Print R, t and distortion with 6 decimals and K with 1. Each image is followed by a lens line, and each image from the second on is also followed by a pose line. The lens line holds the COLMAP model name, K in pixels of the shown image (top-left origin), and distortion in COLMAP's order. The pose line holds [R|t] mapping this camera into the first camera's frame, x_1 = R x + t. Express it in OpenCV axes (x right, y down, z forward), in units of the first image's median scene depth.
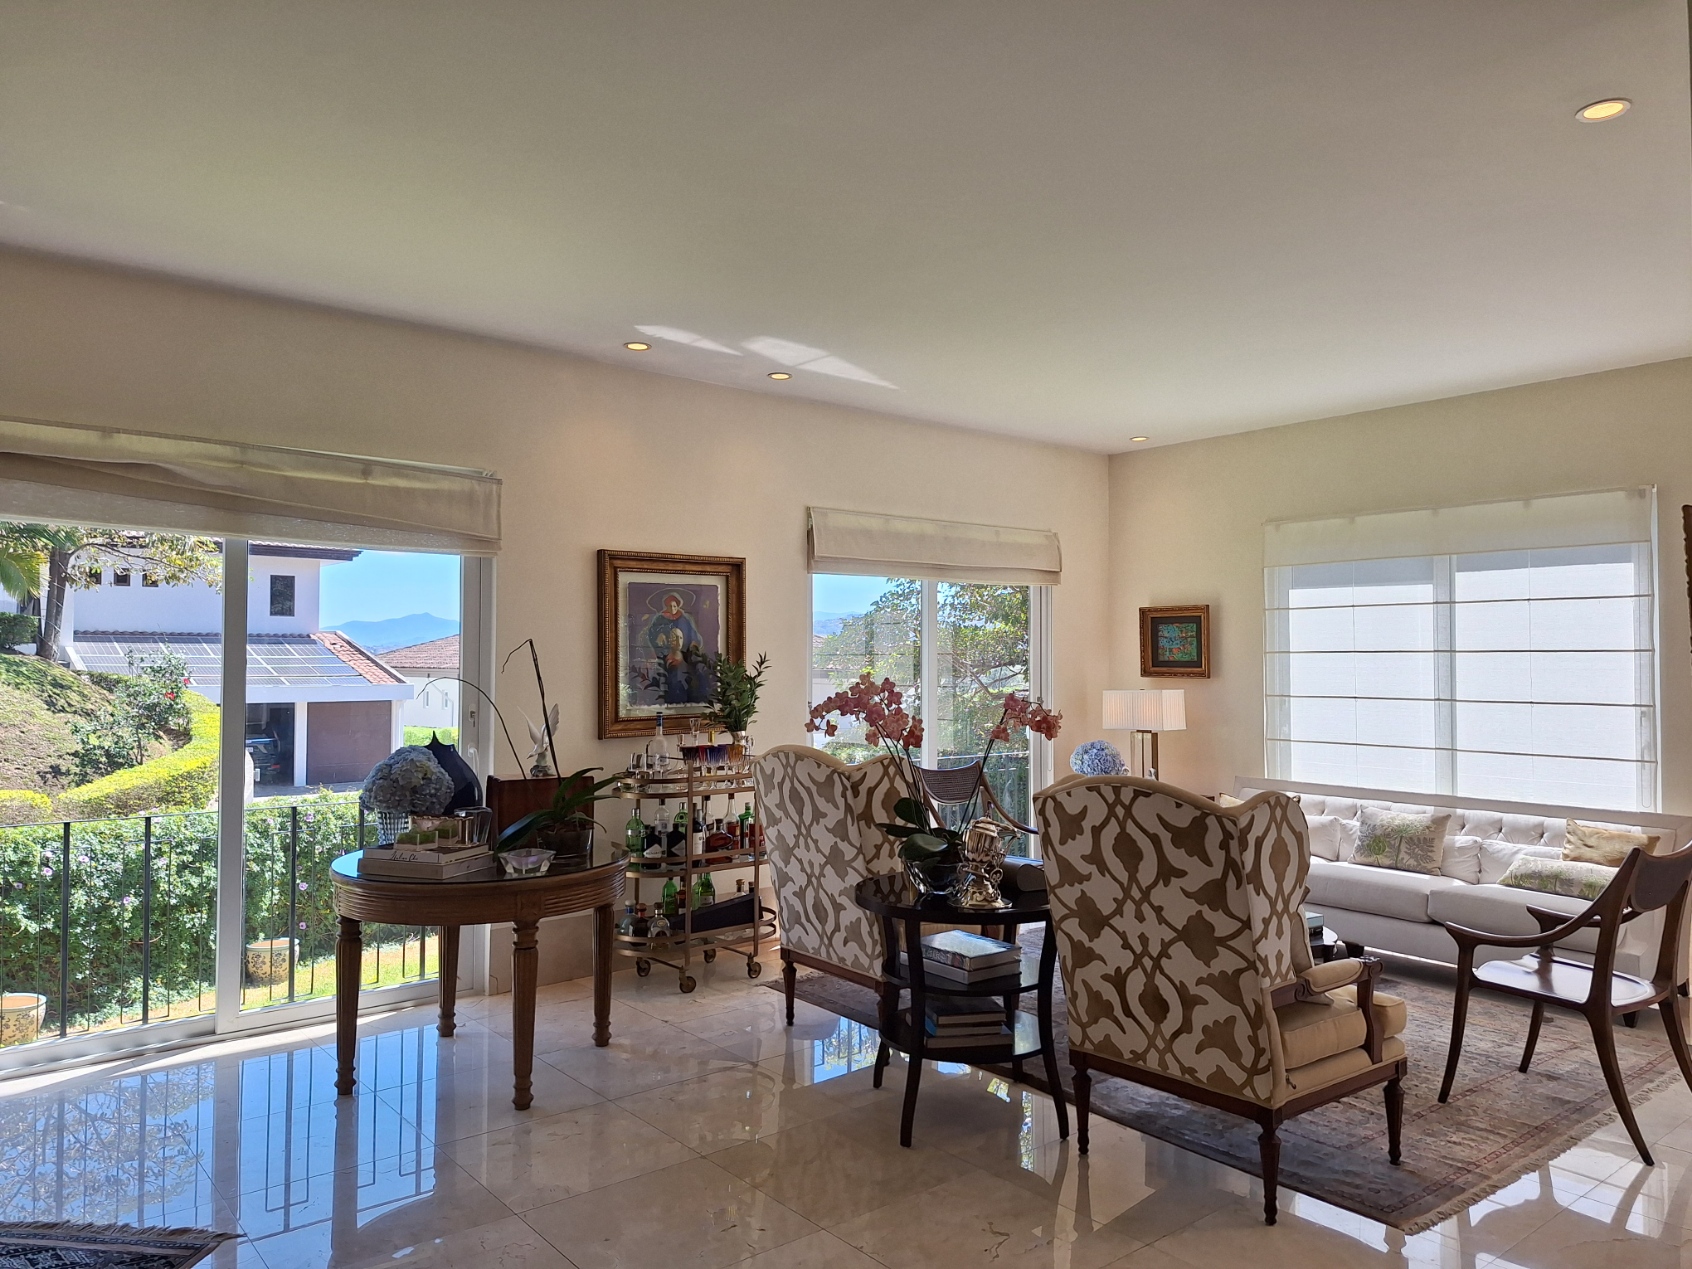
lens RADIAL K [[1179.4, 0, 846.0], [0, 1179.4, 634.5], [0, 0, 1]] dist [-0.000229, -0.000302]
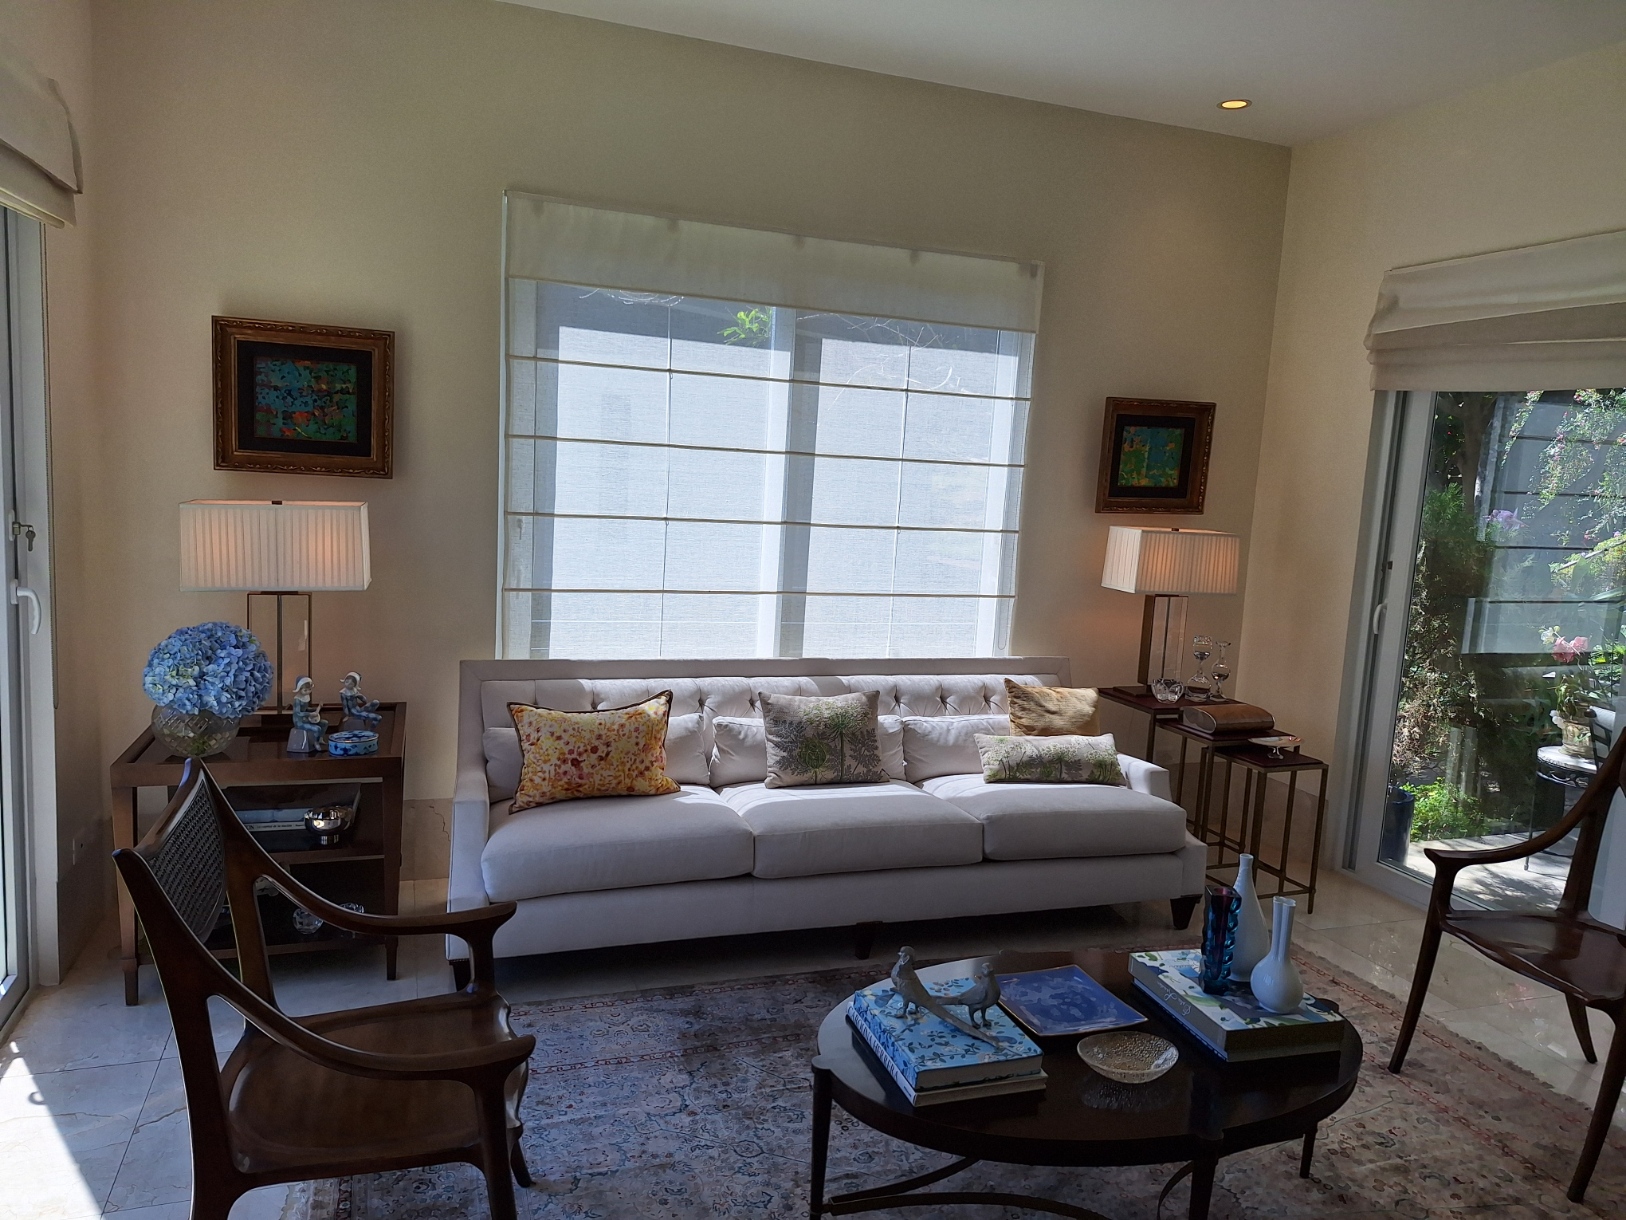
lens RADIAL K [[1119.3, 0, 813.0], [0, 1119.3, 610.0], [0, 0, 1]] dist [0.089452, -0.000118]
pose [[0.330012, -0.111114, 0.937414, -0.112181], [-0.076773, 0.986599, 0.143972, 0.008848], [-0.940850, -0.119480, 0.317059, 0.721176]]
